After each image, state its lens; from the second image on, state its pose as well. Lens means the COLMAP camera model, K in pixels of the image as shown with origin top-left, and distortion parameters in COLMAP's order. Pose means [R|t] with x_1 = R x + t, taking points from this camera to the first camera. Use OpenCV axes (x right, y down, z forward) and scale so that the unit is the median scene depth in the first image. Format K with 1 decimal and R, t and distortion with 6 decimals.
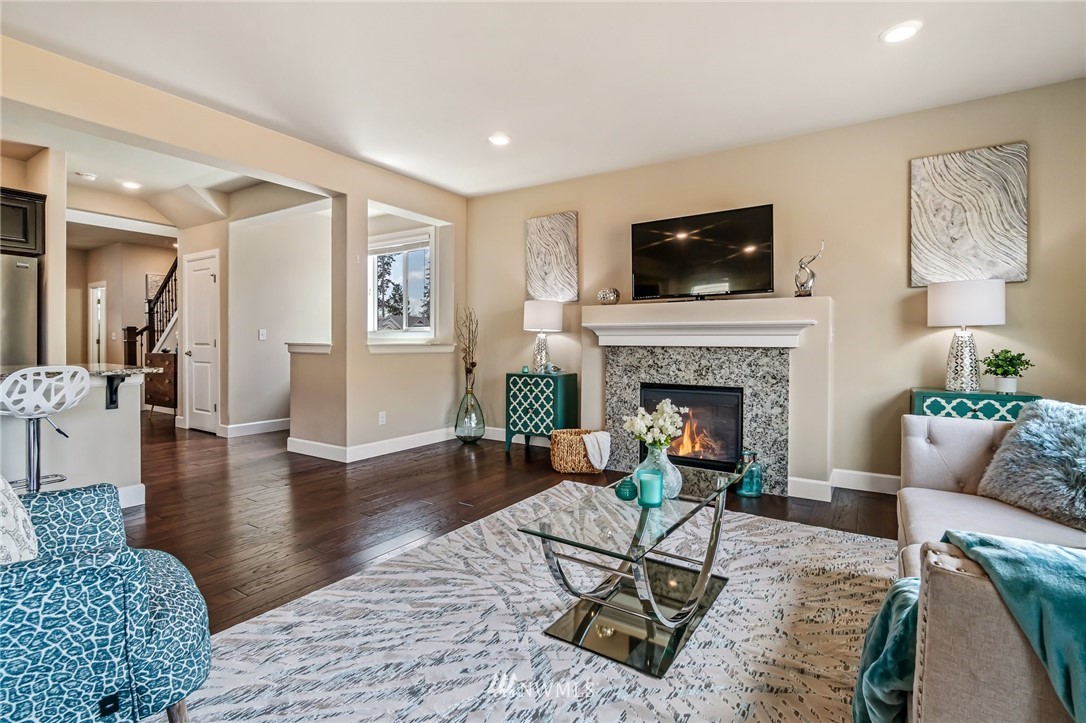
lens RADIAL K [[503.6, 0, 528.6], [0, 503.6, 357.3], [0, 0, 1]] dist [-0.009429, 0.002336]
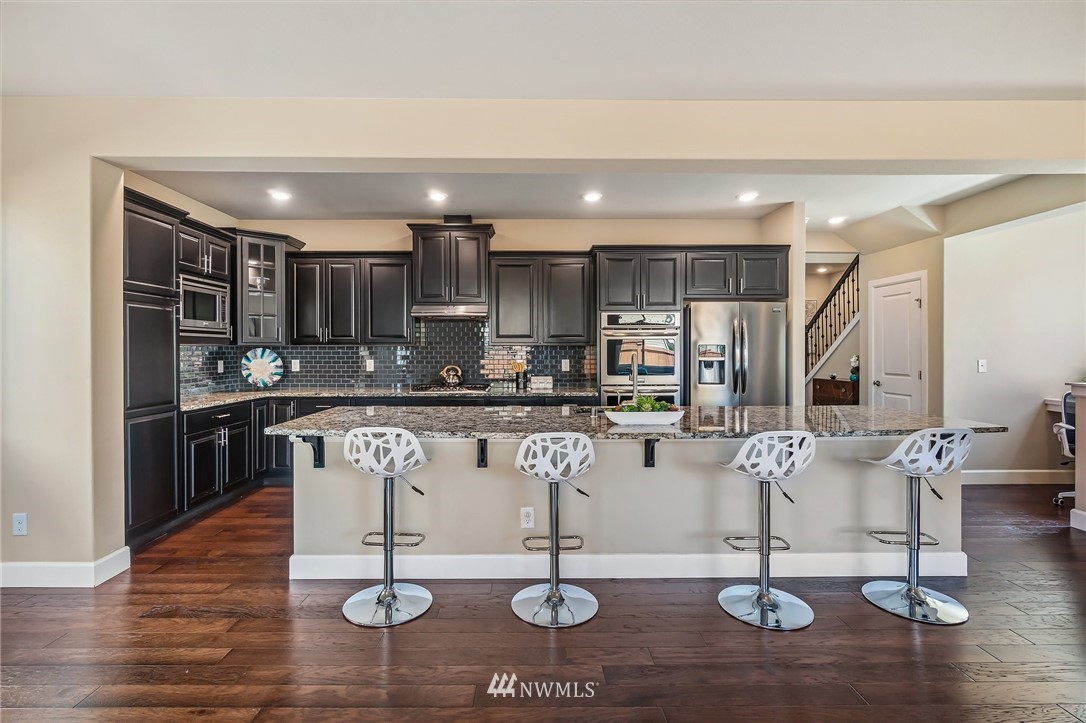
lens RADIAL K [[503.6, 0, 535.2], [0, 503.6, 353.2], [0, 0, 1]] dist [-0.009429, 0.002336]
pose [[0.573605, 0.000095, -0.819132, -0.392300], [-0.017713, 0.999768, -0.012287, -0.061081], [0.818940, 0.021557, 0.573474, -0.114175]]
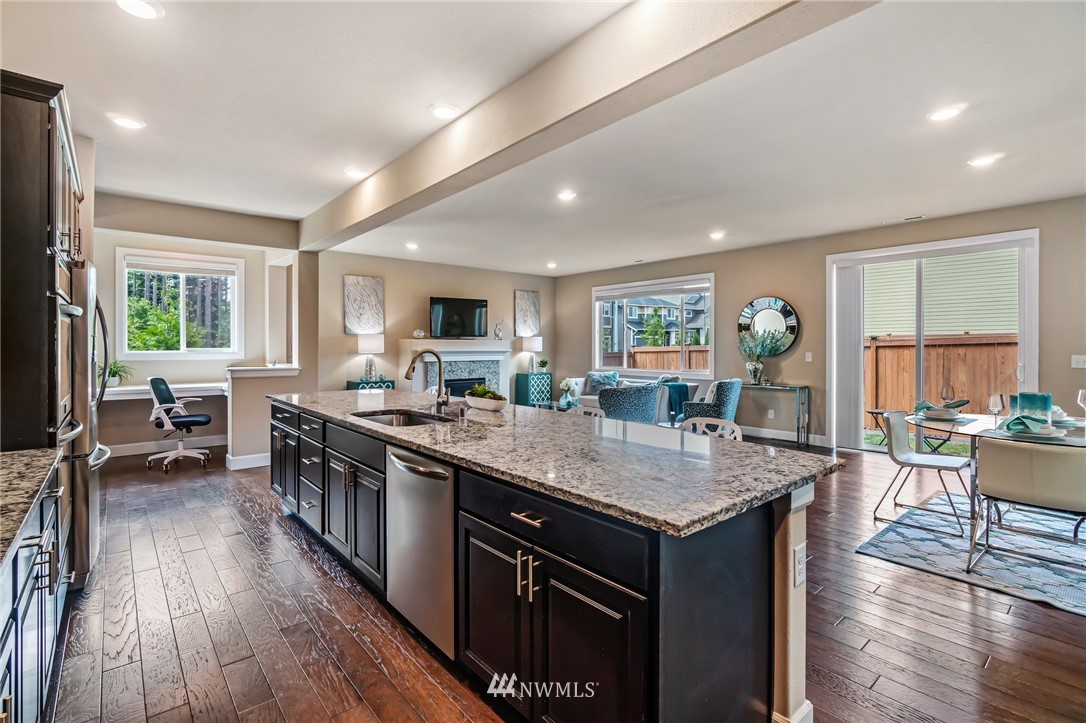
lens RADIAL K [[503.6, 0, 546.4], [0, 503.6, 345.3], [0, 0, 1]] dist [-0.009429, 0.002336]
pose [[0.267697, -0.004919, 0.963491, -1.583896], [0.026180, 0.999655, -0.002170, -0.070543], [-0.963147, 0.025805, 0.267733, 0.087163]]
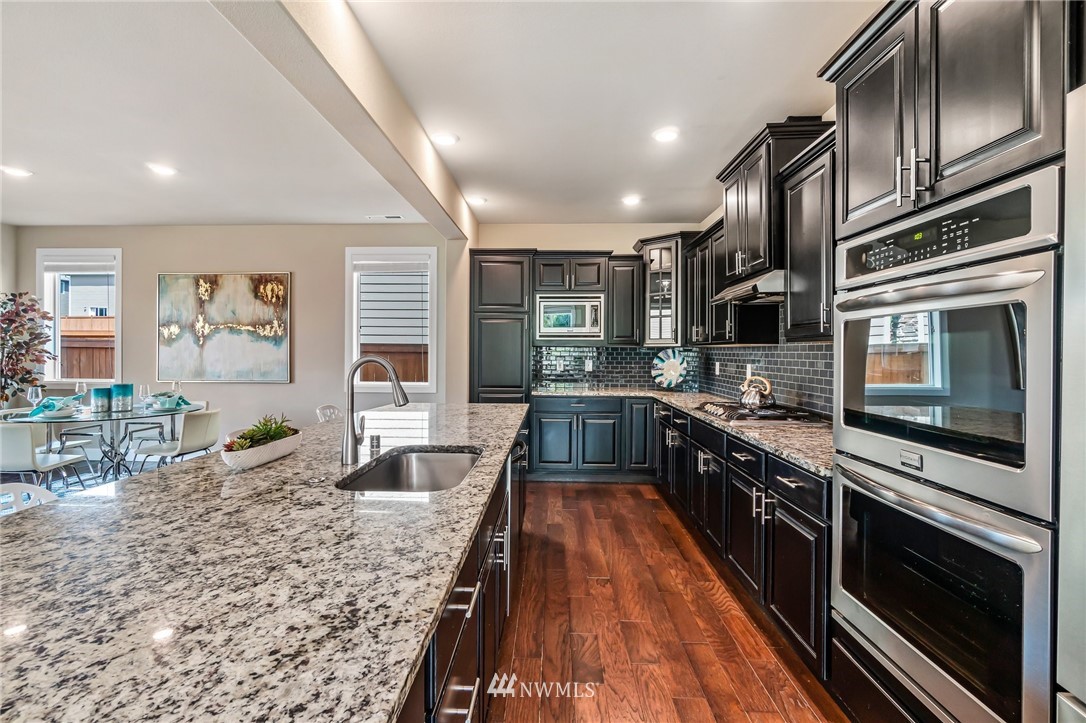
lens RADIAL K [[503.6, 0, 536.2], [0, 503.6, 354.5], [0, 0, 1]] dist [-0.009429, 0.002336]
pose [[-0.861392, -0.006914, -0.507894, -0.847123], [-0.024498, 0.999309, 0.027946, -0.089420], [0.507350, 0.036514, -0.860966, 0.916426]]
